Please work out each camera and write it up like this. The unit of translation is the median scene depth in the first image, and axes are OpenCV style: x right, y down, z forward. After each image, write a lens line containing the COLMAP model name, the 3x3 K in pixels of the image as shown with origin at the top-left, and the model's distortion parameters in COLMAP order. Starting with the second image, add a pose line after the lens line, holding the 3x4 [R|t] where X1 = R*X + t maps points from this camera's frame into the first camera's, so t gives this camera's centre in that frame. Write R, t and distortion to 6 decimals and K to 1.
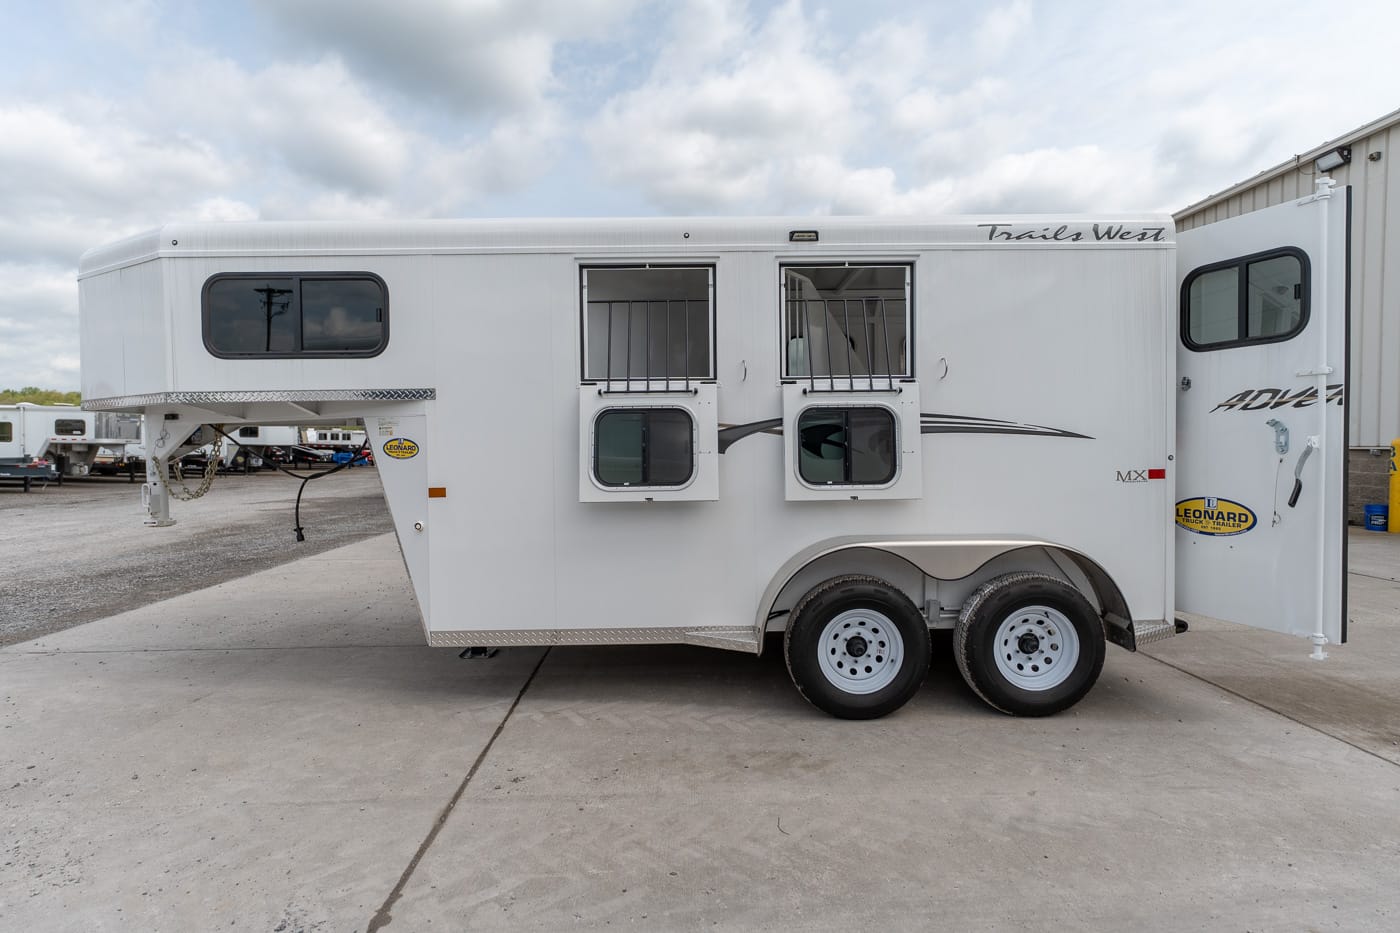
lens RADIAL K [[714.9, 0, 700.7], [0, 714.9, 465.0], [0, 0, 1]] dist [-0.001748, 0.000537]
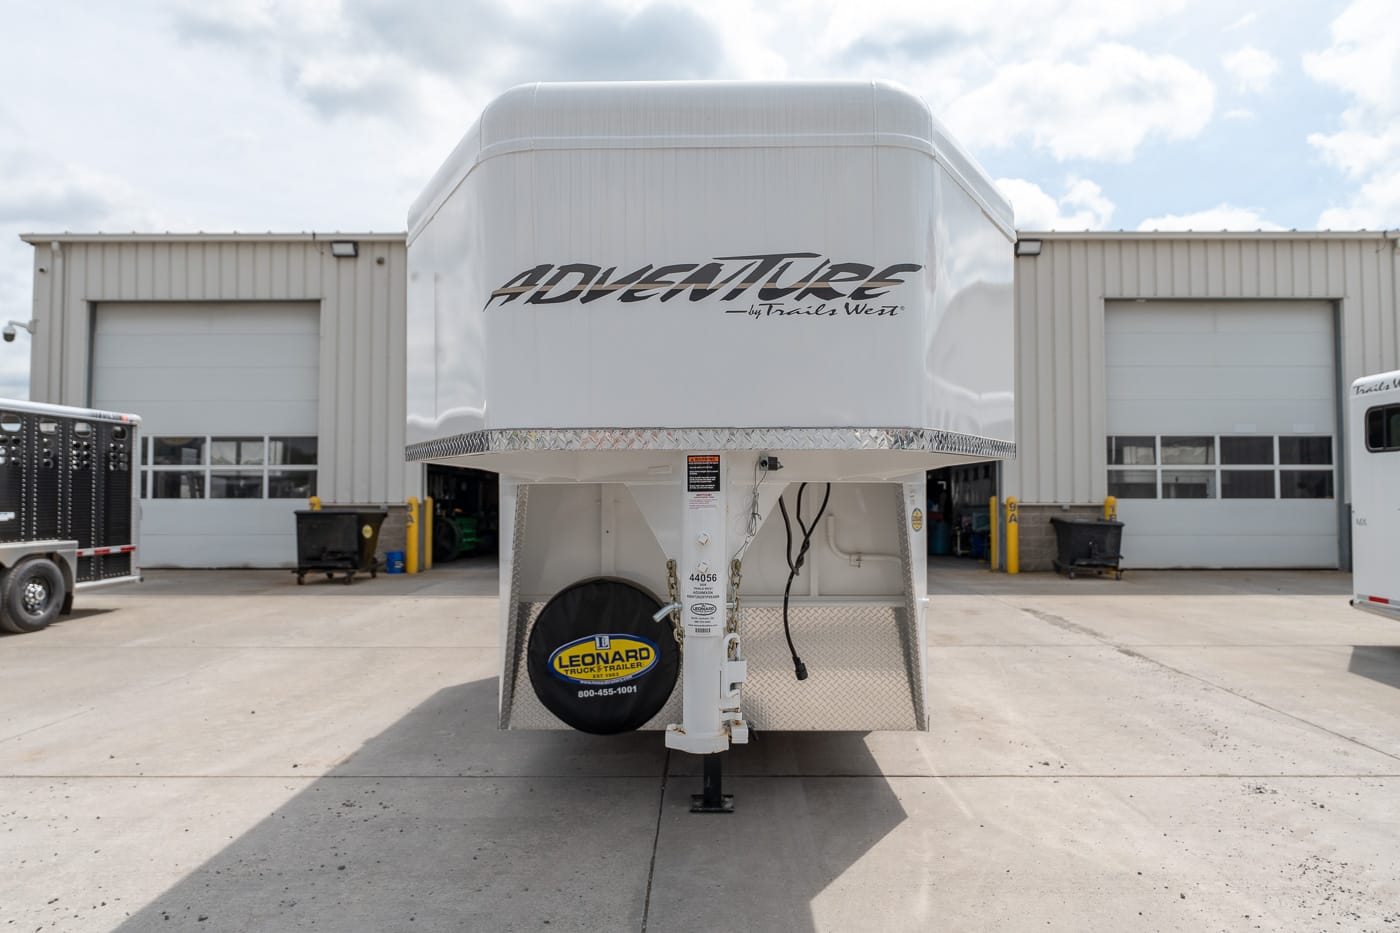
lens RADIAL K [[906.5, 0, 692.1], [0, 906.5, 466.1], [0, 0, 1]] dist [-0.001021, -0.000011]
pose [[0.039746, 0.034228, 0.998623, -1.584570], [0.027641, 0.998993, -0.035341, -0.058228], [-0.998827, 0.029007, 0.038760, 1.254016]]
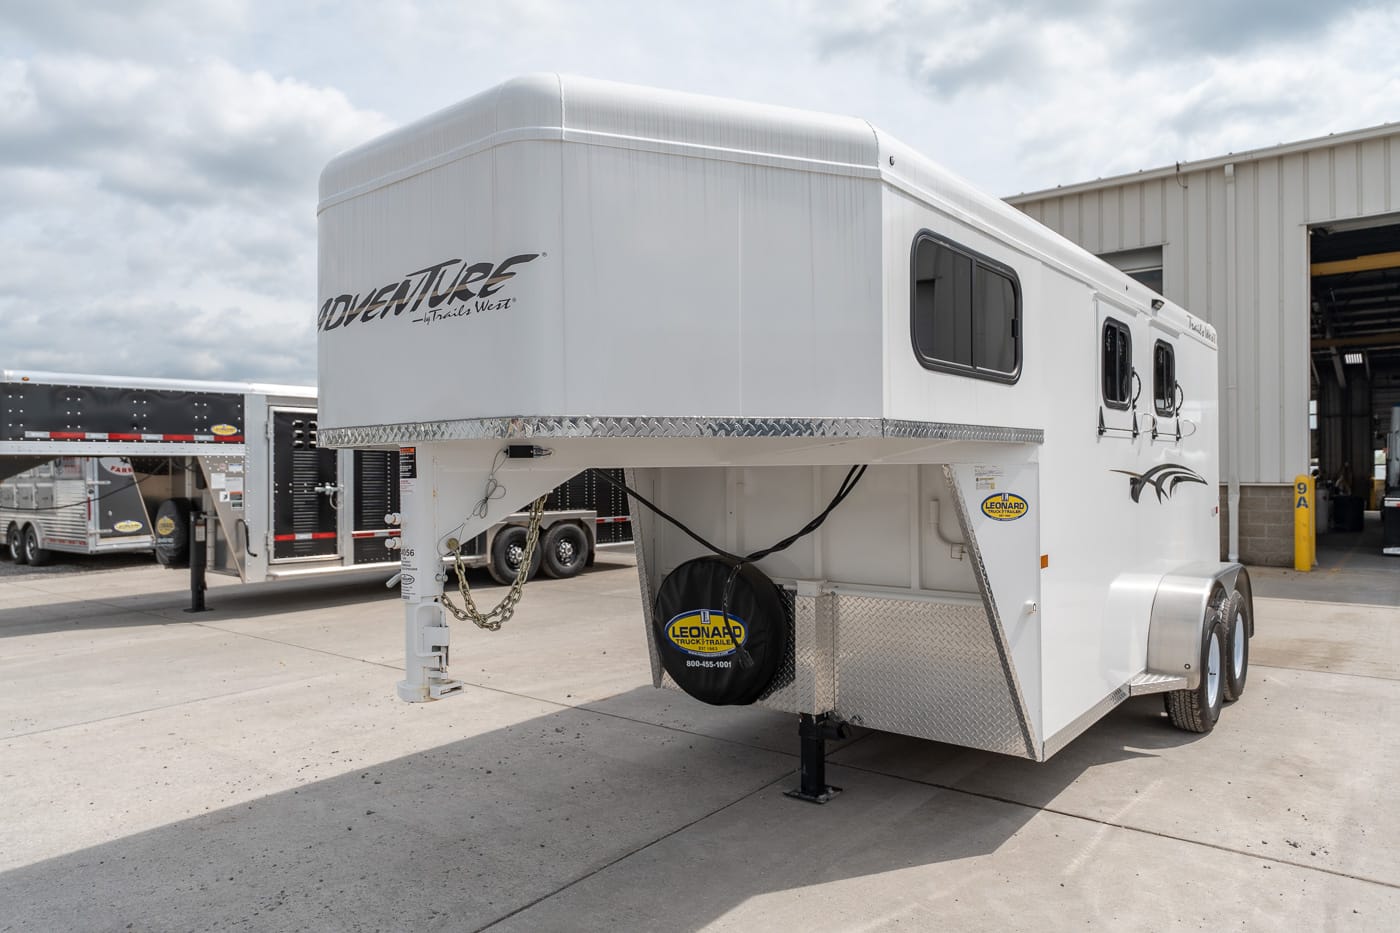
lens RADIAL K [[906.3, 0, 695.7], [0, 906.3, 469.5], [0, 0, 1]] dist [-0.004907, 0.003428]
pose [[0.641730, 0.003786, 0.766921, -1.375652], [0.022814, 0.999451, -0.024023, -0.047360], [-0.766591, 0.032913, 0.641292, 0.650049]]
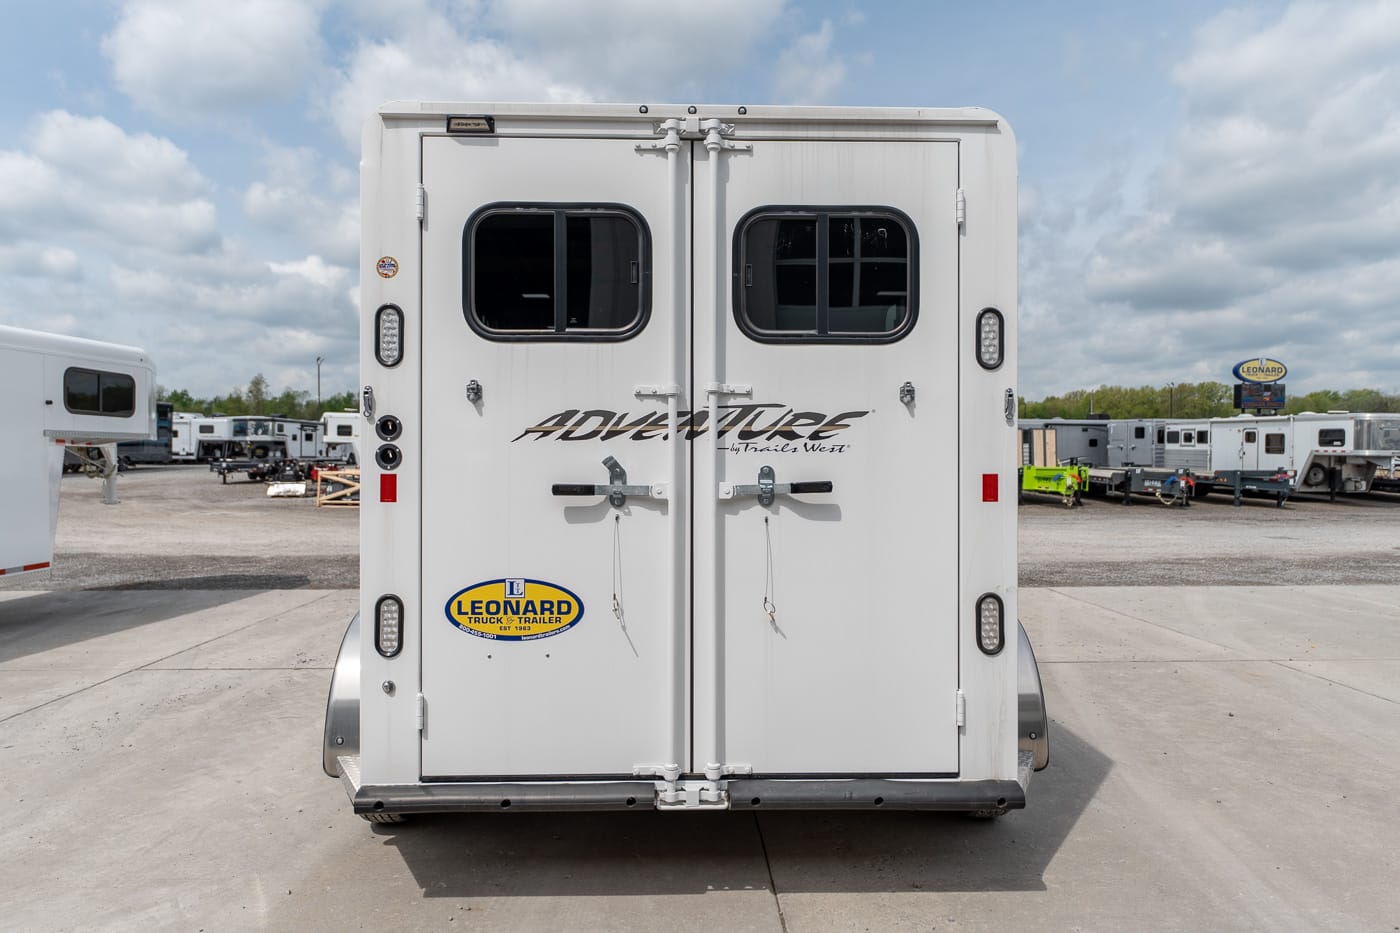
lens RADIAL K [[874.9, 0, 696.9], [0, 874.9, 462.4], [0, 0, 1]] dist [-0.004208, -0.000872]
pose [[0.012862, 0.008211, -0.999884, 1.417782], [-0.025558, 0.999642, 0.007880, -0.067994], [0.999591, 0.025454, 0.013067, 1.284764]]
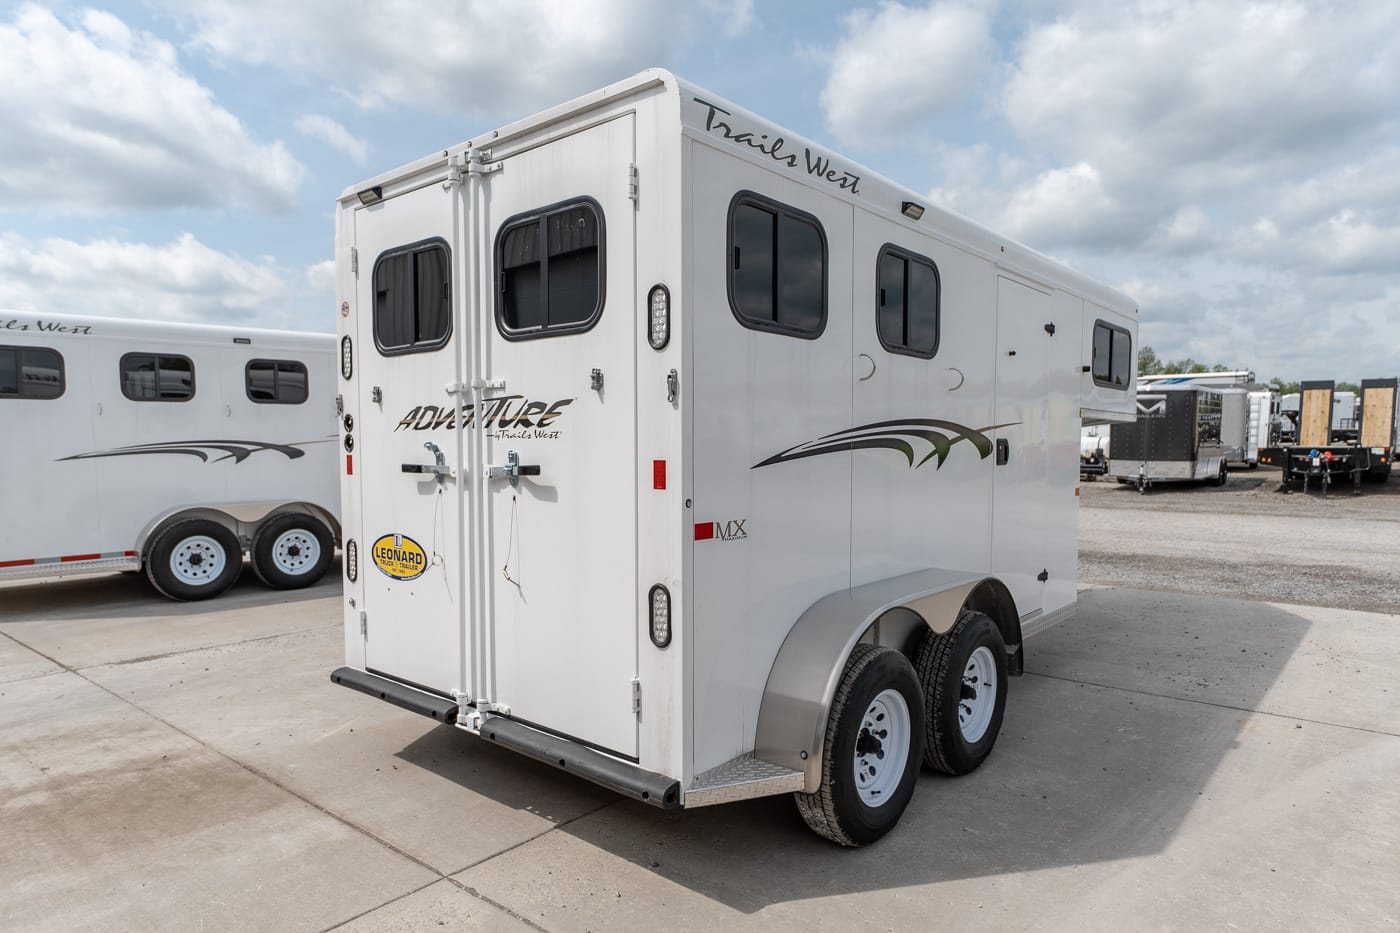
lens RADIAL K [[853.6, 0, 697.9], [0, 853.6, 493.1], [0, 0, 1]] dist [-0.002201, -0.001934]
pose [[-0.659545, 0.056241, -0.749558, 1.172984], [-0.010342, 0.996424, 0.083864, -0.090981], [0.751594, 0.063064, -0.656605, 2.038359]]
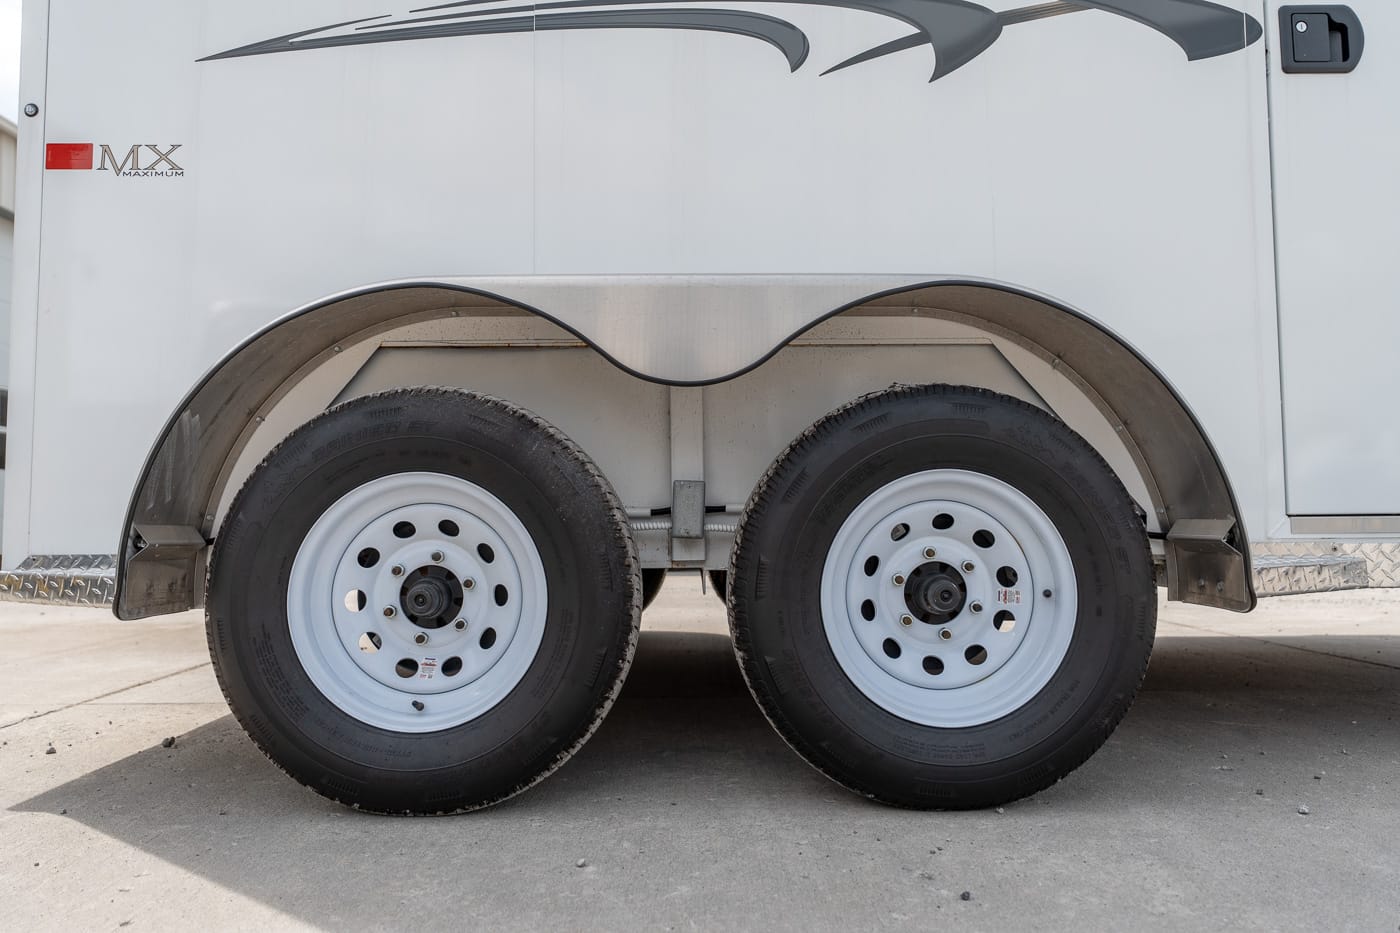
lens RADIAL K [[940.3, 0, 707.8], [0, 940.3, 451.3], [0, 0, 1]] dist [0.001665, -0.000039]
pose [[-0.999810, 0.019418, 0.001392, 0.306785], [0.019349, 0.999063, -0.038723, 0.179246], [-0.002143, -0.038689, -0.999249, 2.056804]]
